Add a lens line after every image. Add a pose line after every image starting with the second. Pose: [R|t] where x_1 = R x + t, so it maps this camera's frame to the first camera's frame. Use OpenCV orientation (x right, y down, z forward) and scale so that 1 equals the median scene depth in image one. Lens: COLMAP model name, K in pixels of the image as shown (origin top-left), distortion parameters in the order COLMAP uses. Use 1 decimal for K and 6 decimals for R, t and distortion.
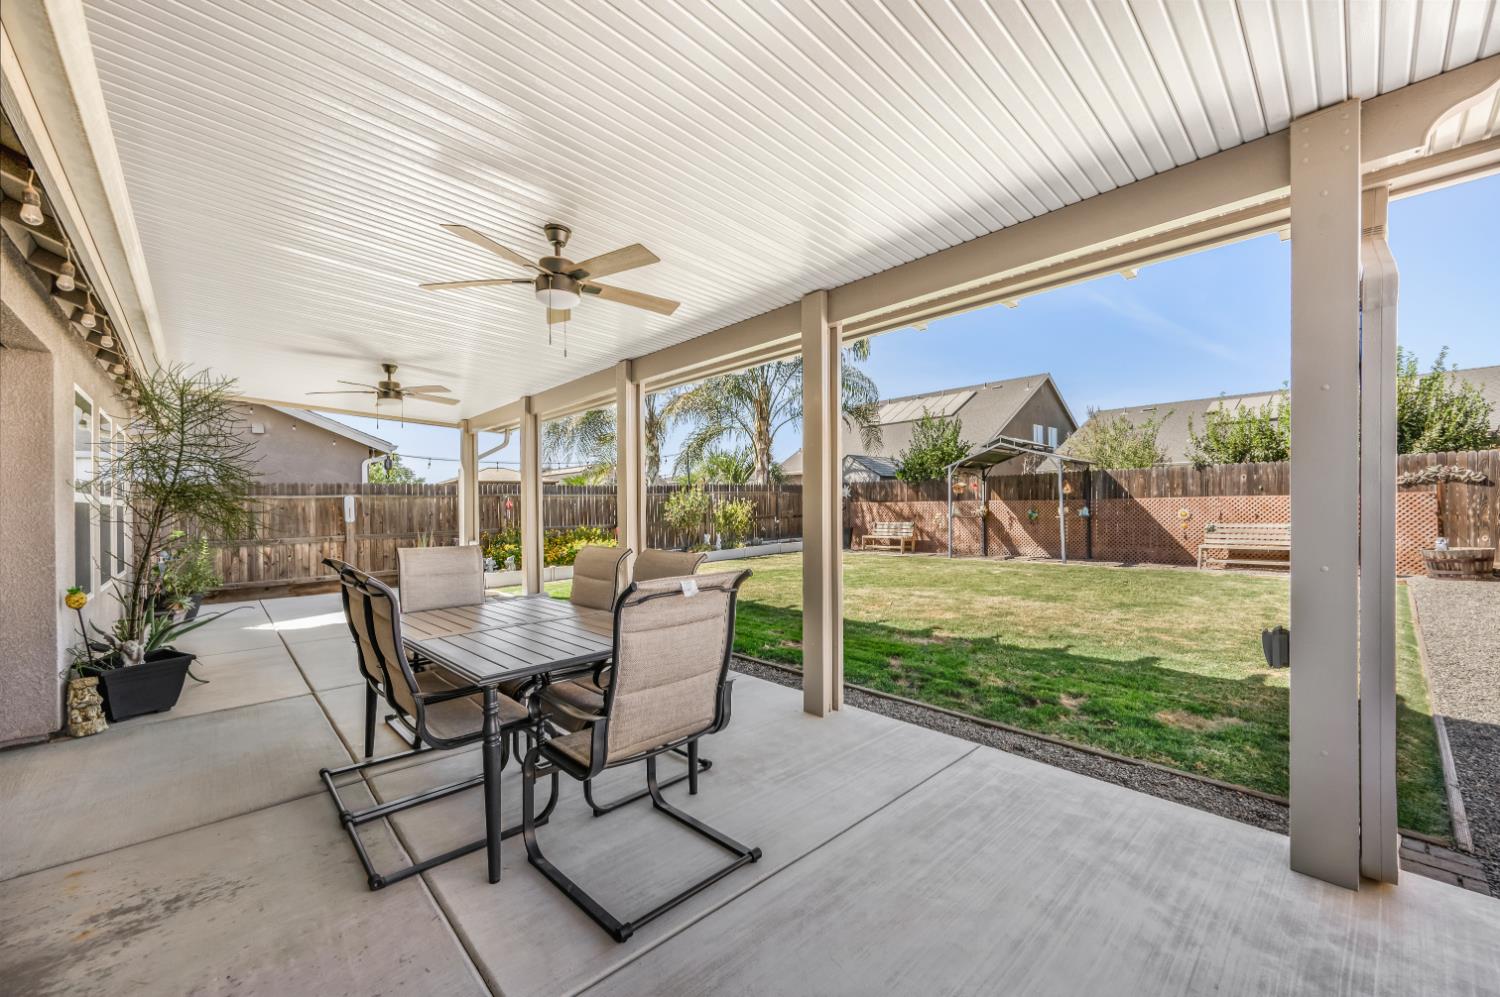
lens RADIAL K [[595.9, 0, 750.0], [0, 595.9, 498.5], [0, 0, 1]] dist [0.000170, 0.000235]
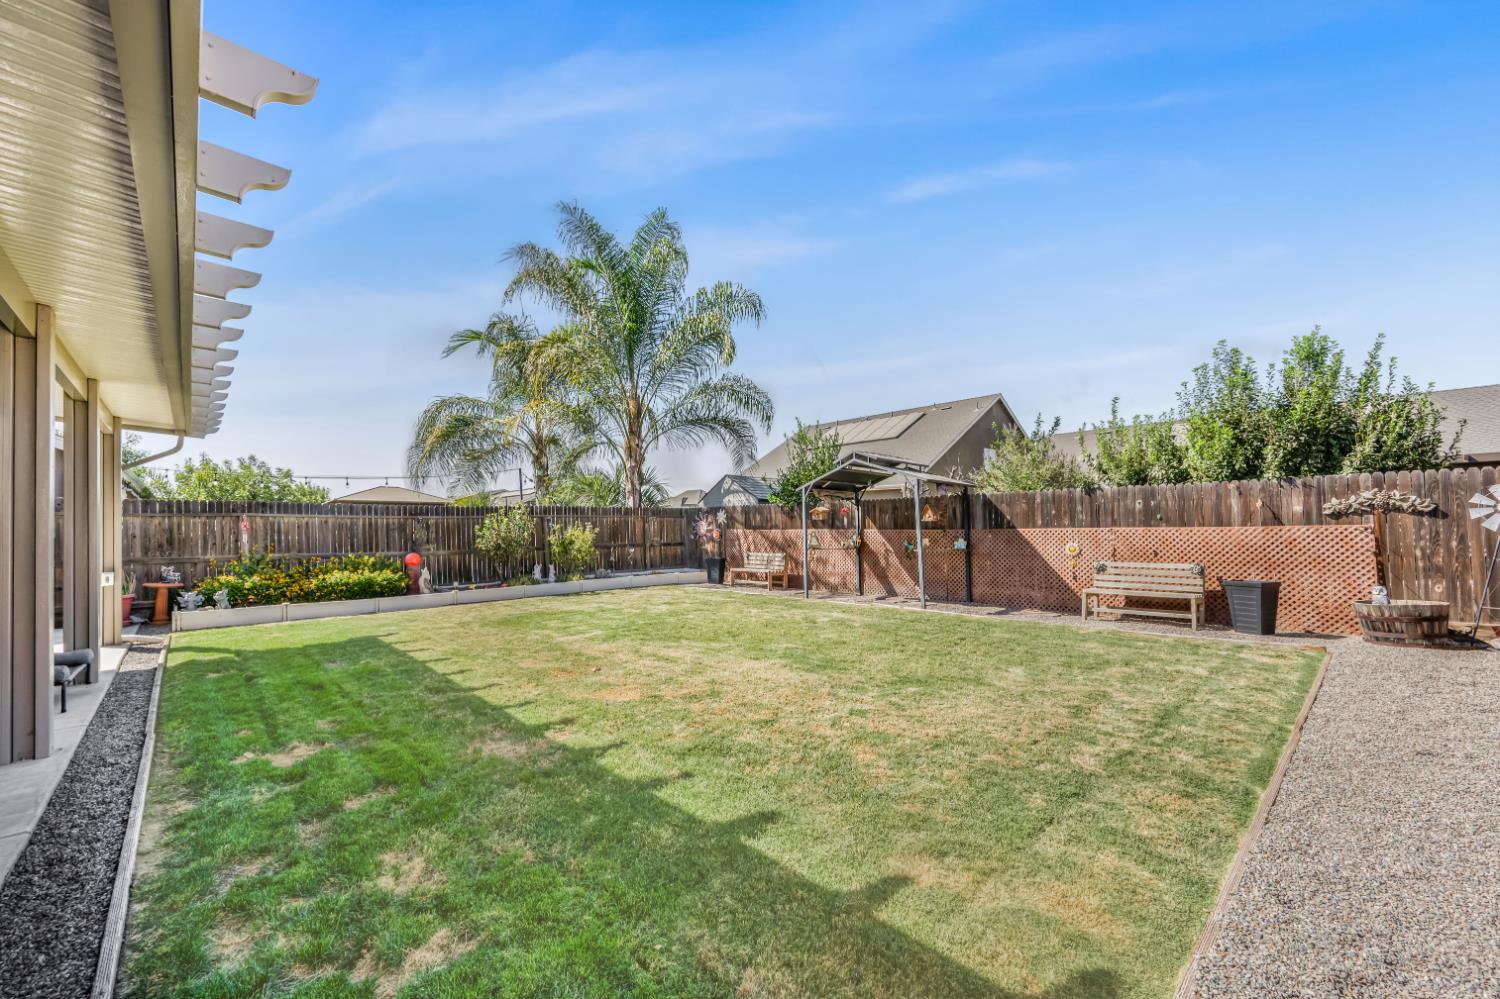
lens RADIAL K [[606.4, 0, 721.1], [0, 606.4, 499.5], [0, 0, 1]] dist [-0.001255, -0.000544]
pose [[0.999819, 0.012146, -0.014623, 0.274293], [-0.012728, 0.999104, -0.040366, -0.001604], [0.014120, 0.040544, 0.999078, 0.181440]]
